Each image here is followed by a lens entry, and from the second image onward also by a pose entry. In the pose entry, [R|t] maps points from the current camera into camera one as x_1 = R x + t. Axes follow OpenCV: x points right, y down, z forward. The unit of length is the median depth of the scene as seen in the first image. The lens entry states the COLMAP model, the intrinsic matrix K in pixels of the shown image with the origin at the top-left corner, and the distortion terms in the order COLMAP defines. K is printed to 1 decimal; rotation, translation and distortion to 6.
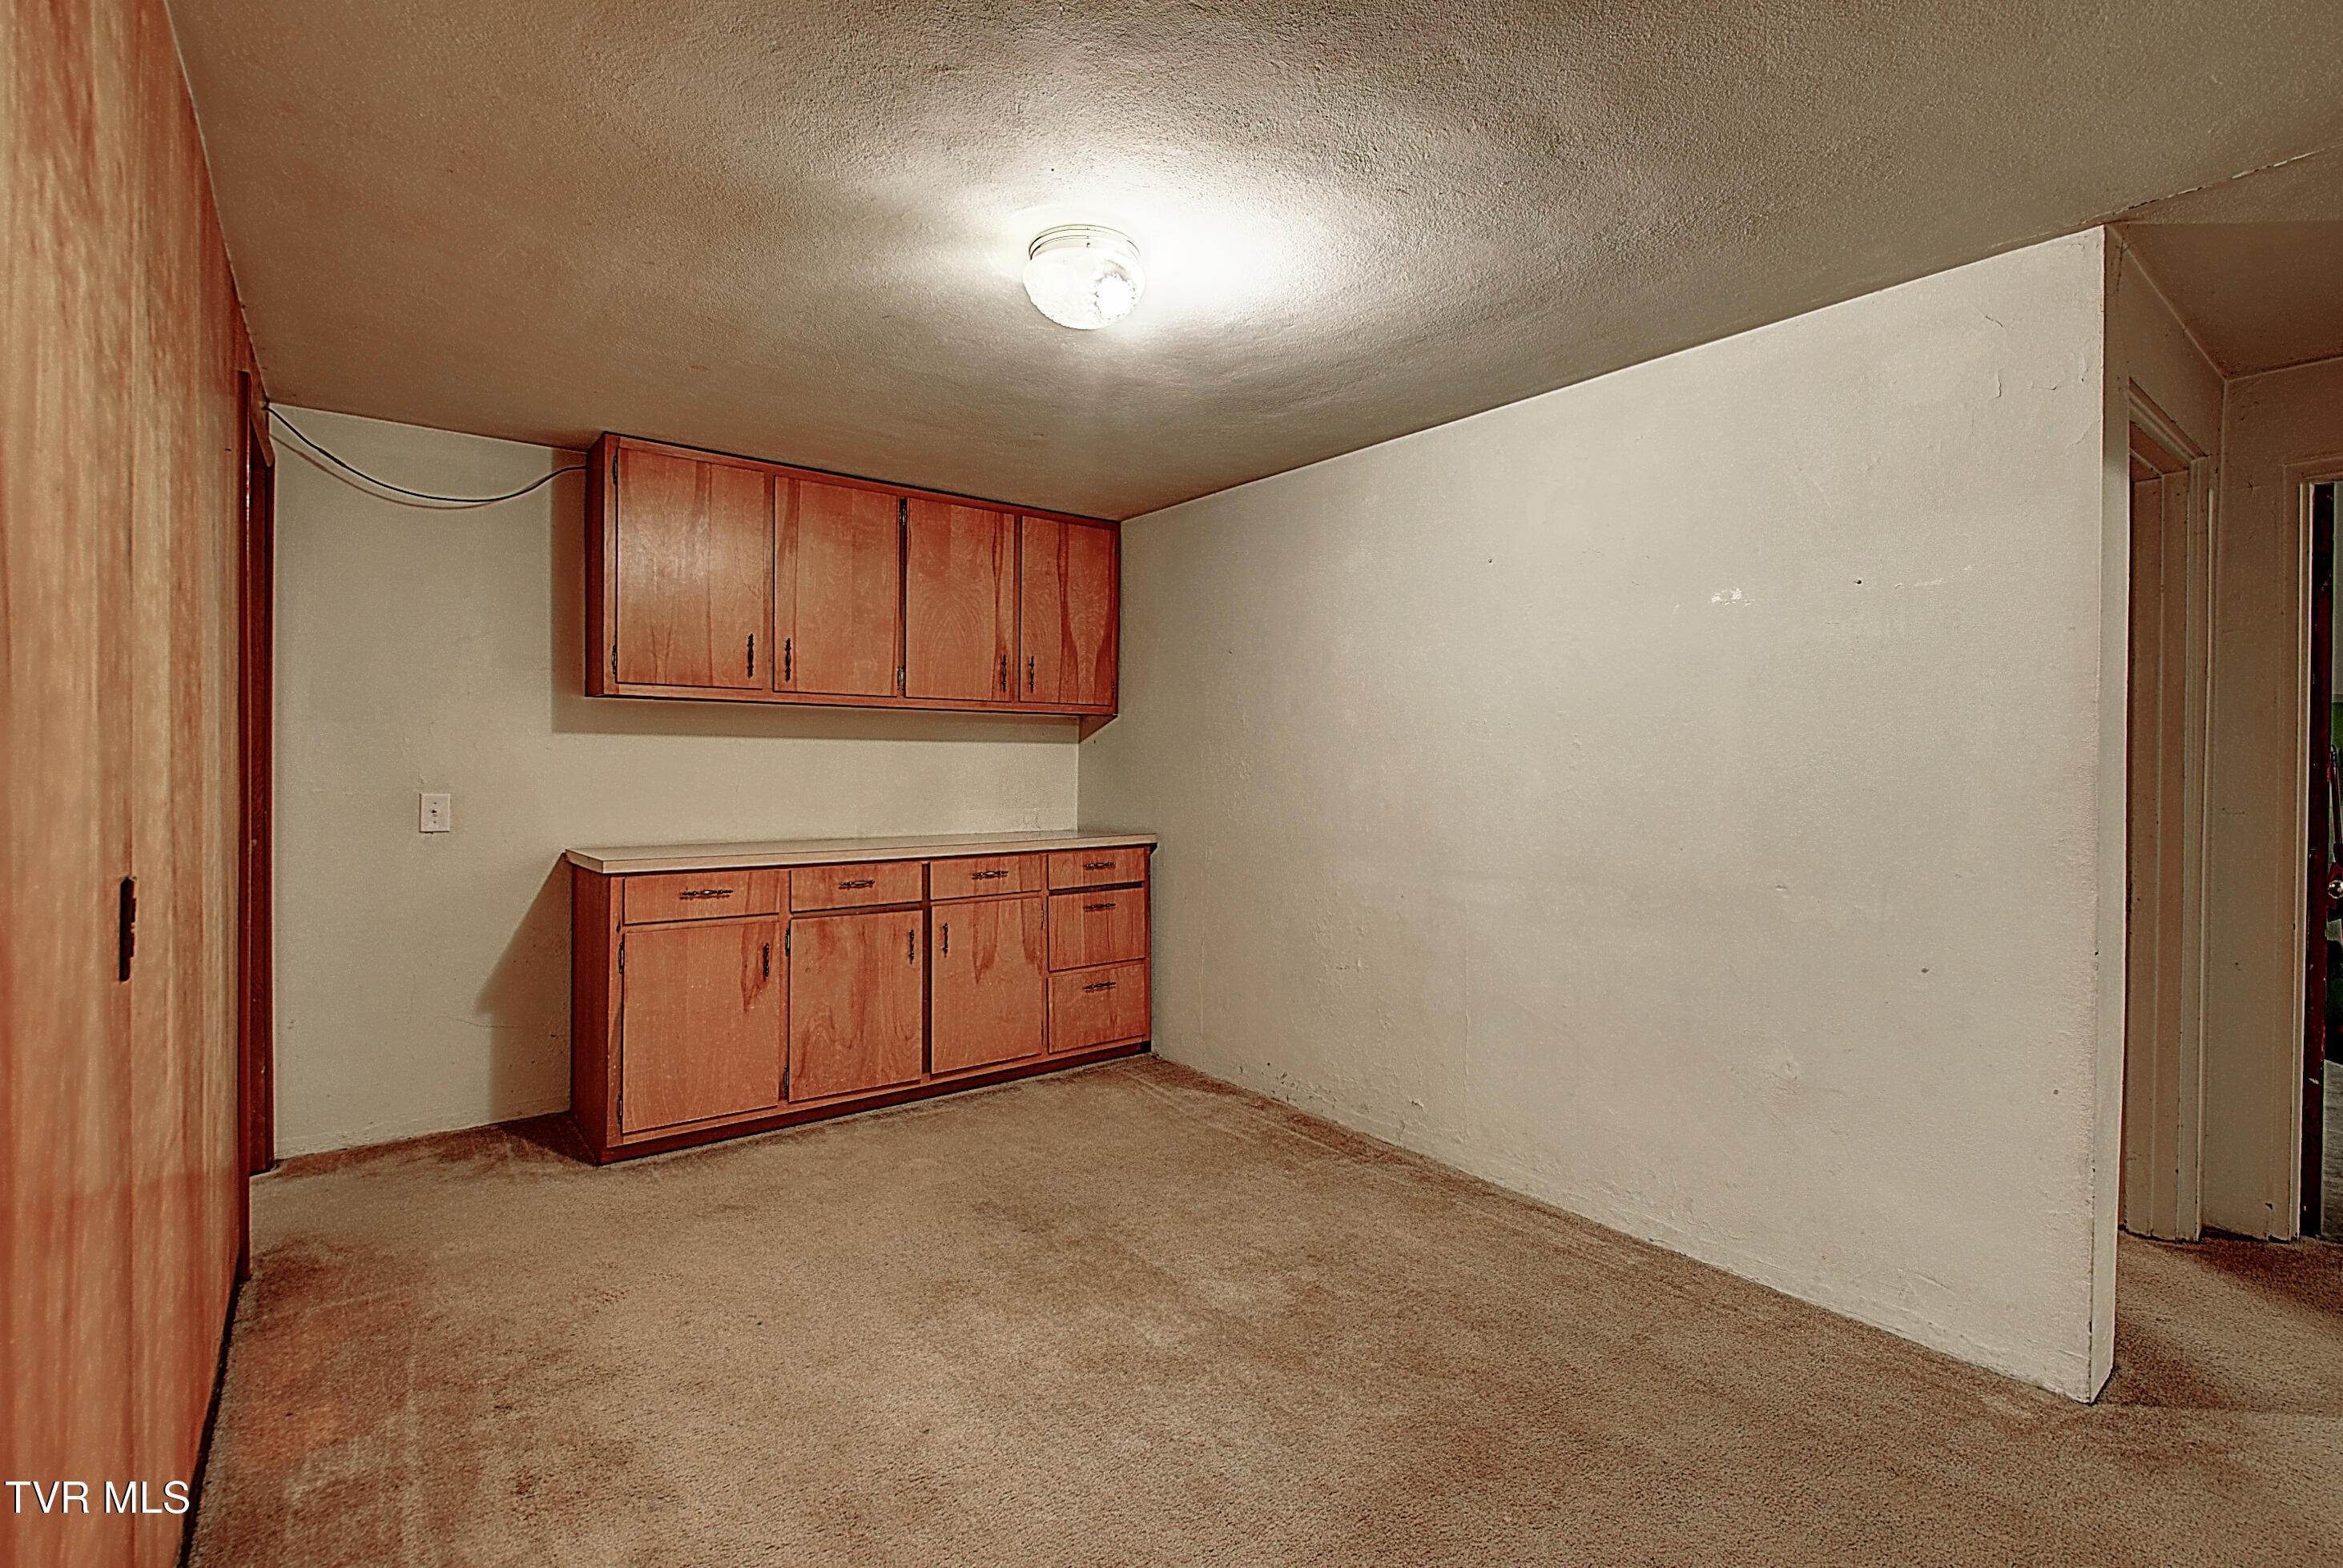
lens RADIAL K [[1051.4, 0, 1171.7], [0, 1051.4, 775.2], [0, 0, 1]] dist [0.003864, -0.000036]
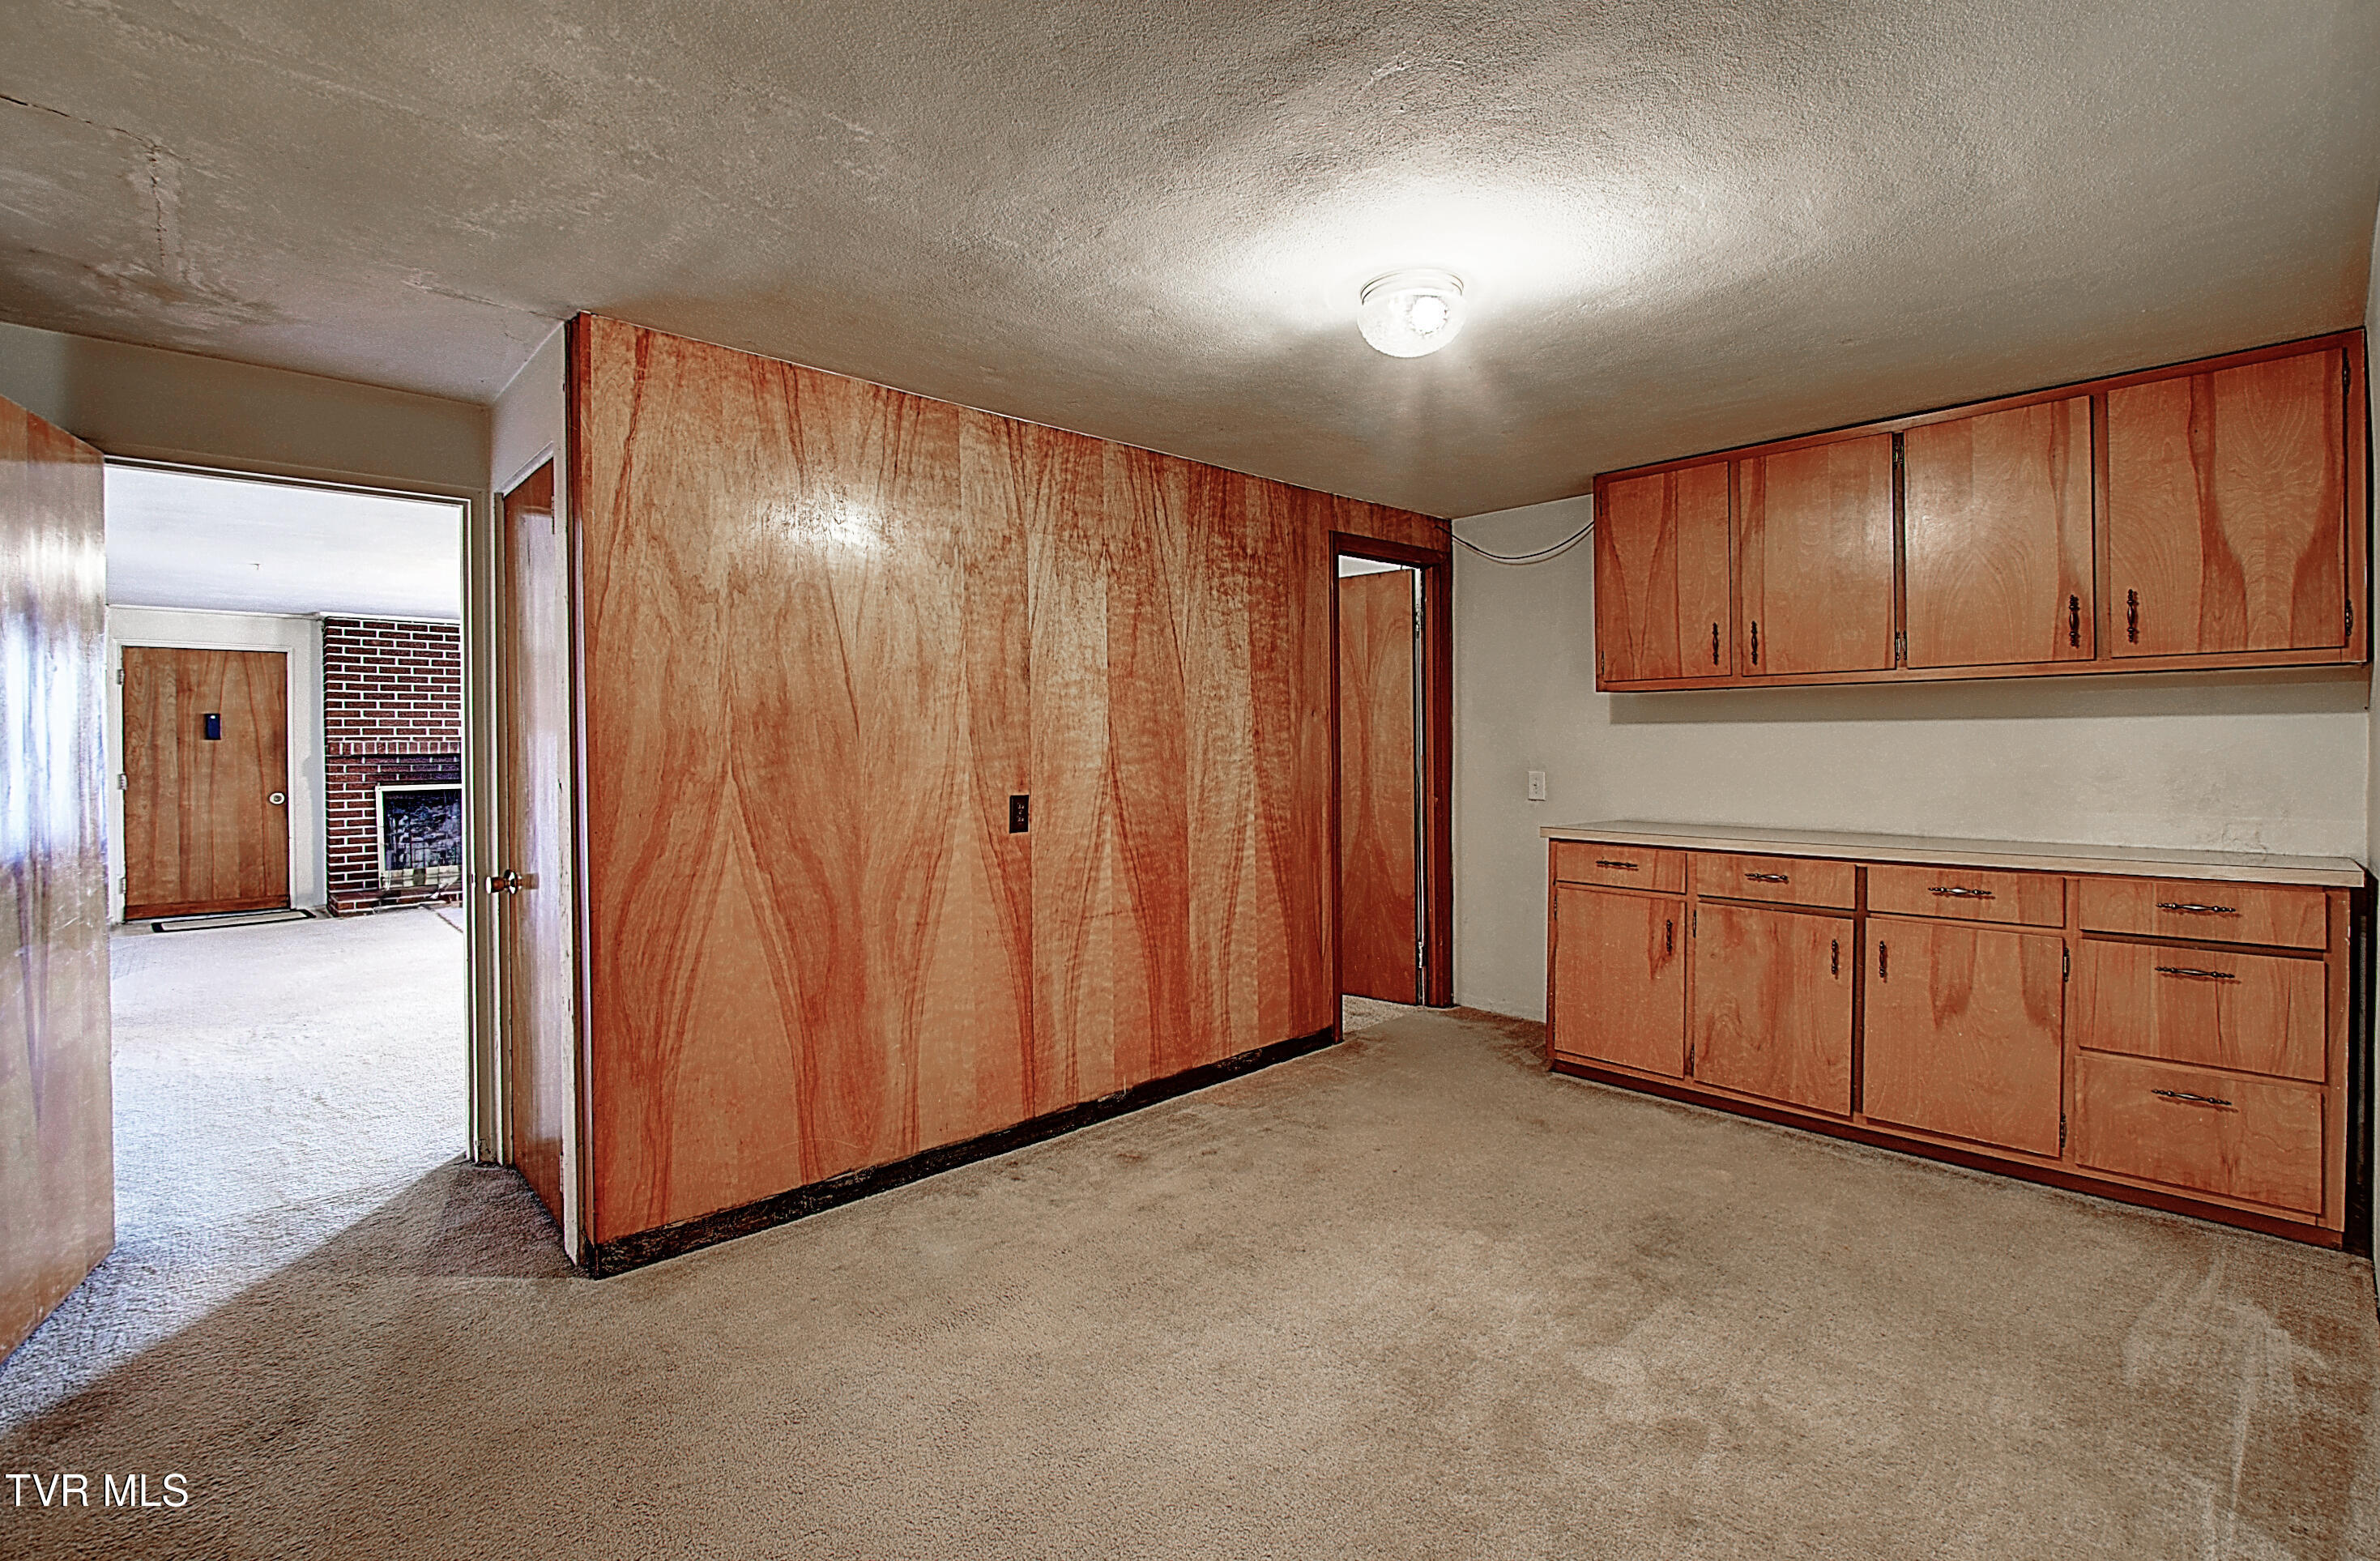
lens RADIAL K [[1084.0, 0, 1191.1], [0, 1084.0, 757.0], [0, 0, 1]] dist [-0.003155, -0.000564]
pose [[0.099053, 0.006076, -0.995064, 0.590274], [-0.006159, 0.999966, 0.005492, -0.005928], [0.995063, 0.005584, 0.099087, 0.379196]]
